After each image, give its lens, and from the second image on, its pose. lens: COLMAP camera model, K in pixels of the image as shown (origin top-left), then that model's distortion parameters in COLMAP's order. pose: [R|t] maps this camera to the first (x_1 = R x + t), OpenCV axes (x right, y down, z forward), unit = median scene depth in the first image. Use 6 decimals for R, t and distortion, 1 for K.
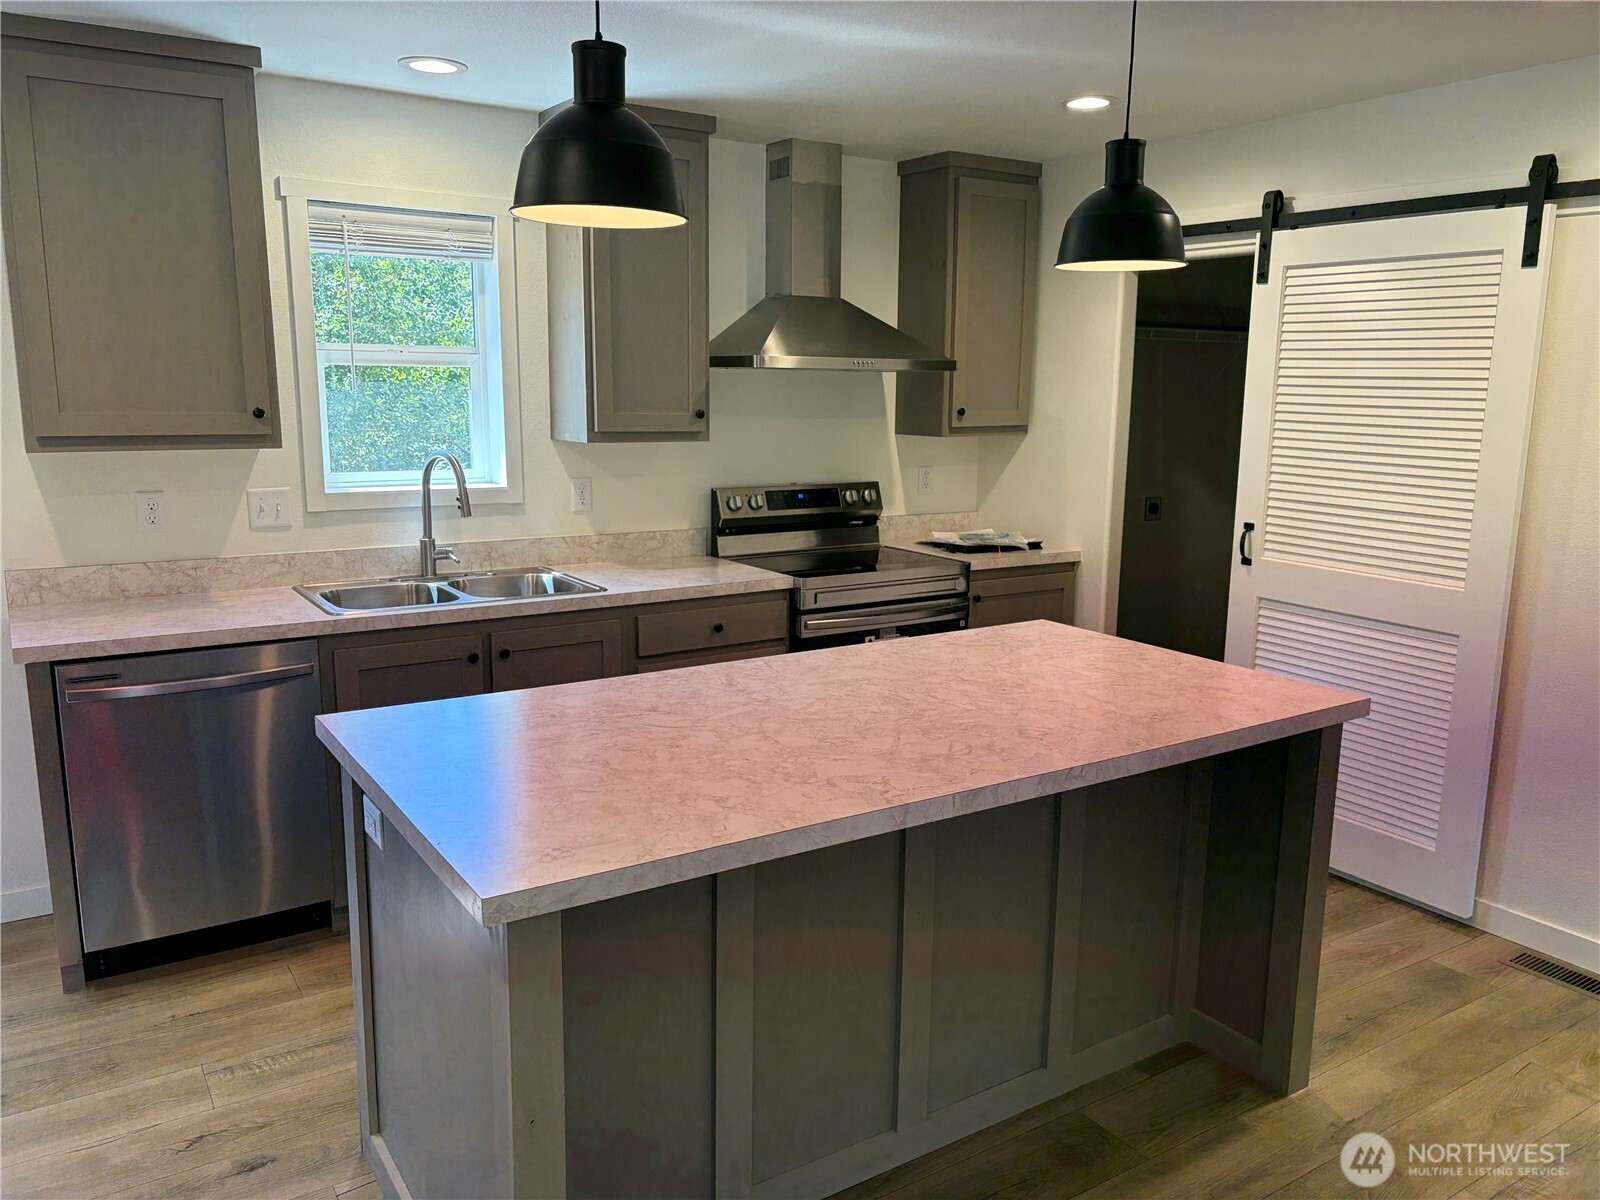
lens RADIAL K [[1208.0, 0, 799.0], [0, 1208.0, 605.0], [0, 0, 1]] dist [0.077955, -0.009320]
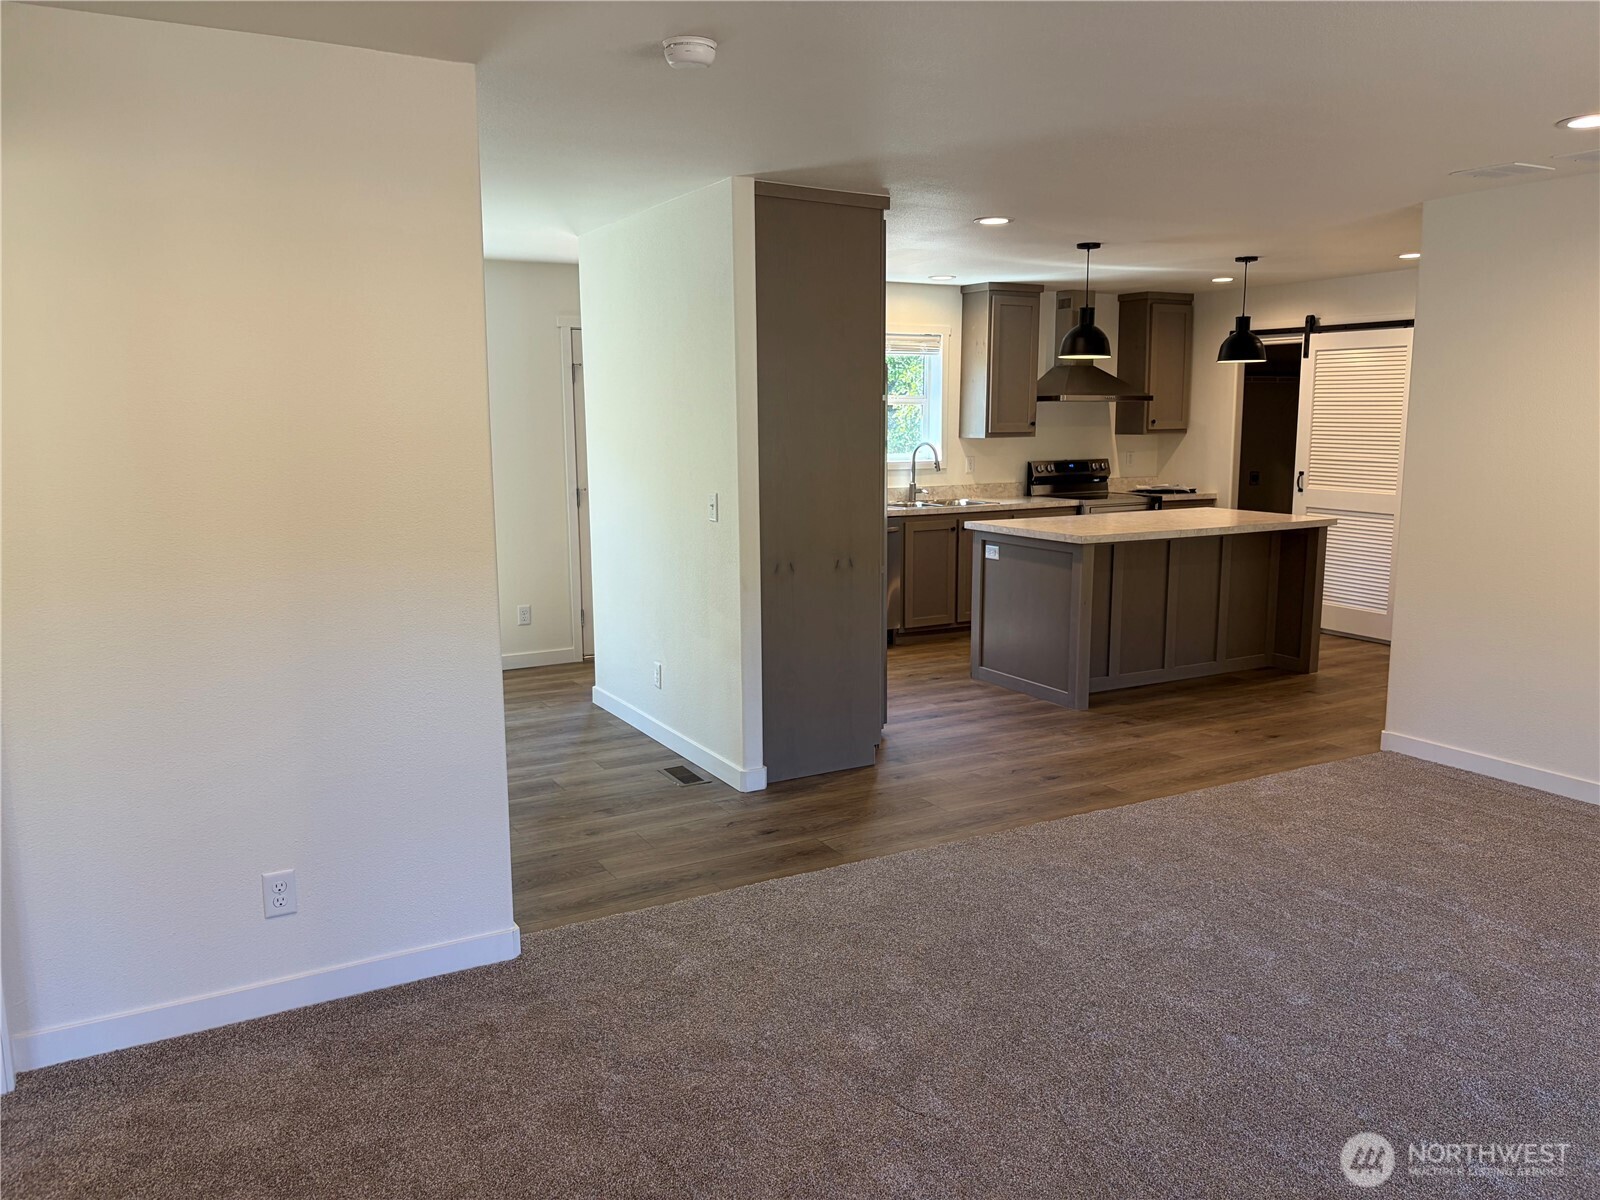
lens RADIAL K [[1208.0, 0, 845.9], [0, 1208.0, 601.5], [0, 0, 1]] dist [0.077955, -0.009320]
pose [[0.999246, -0.007236, -0.038148, -0.297637], [0.006263, 0.999654, -0.025556, 0.182487], [0.038320, 0.025298, 0.998945, -0.996414]]
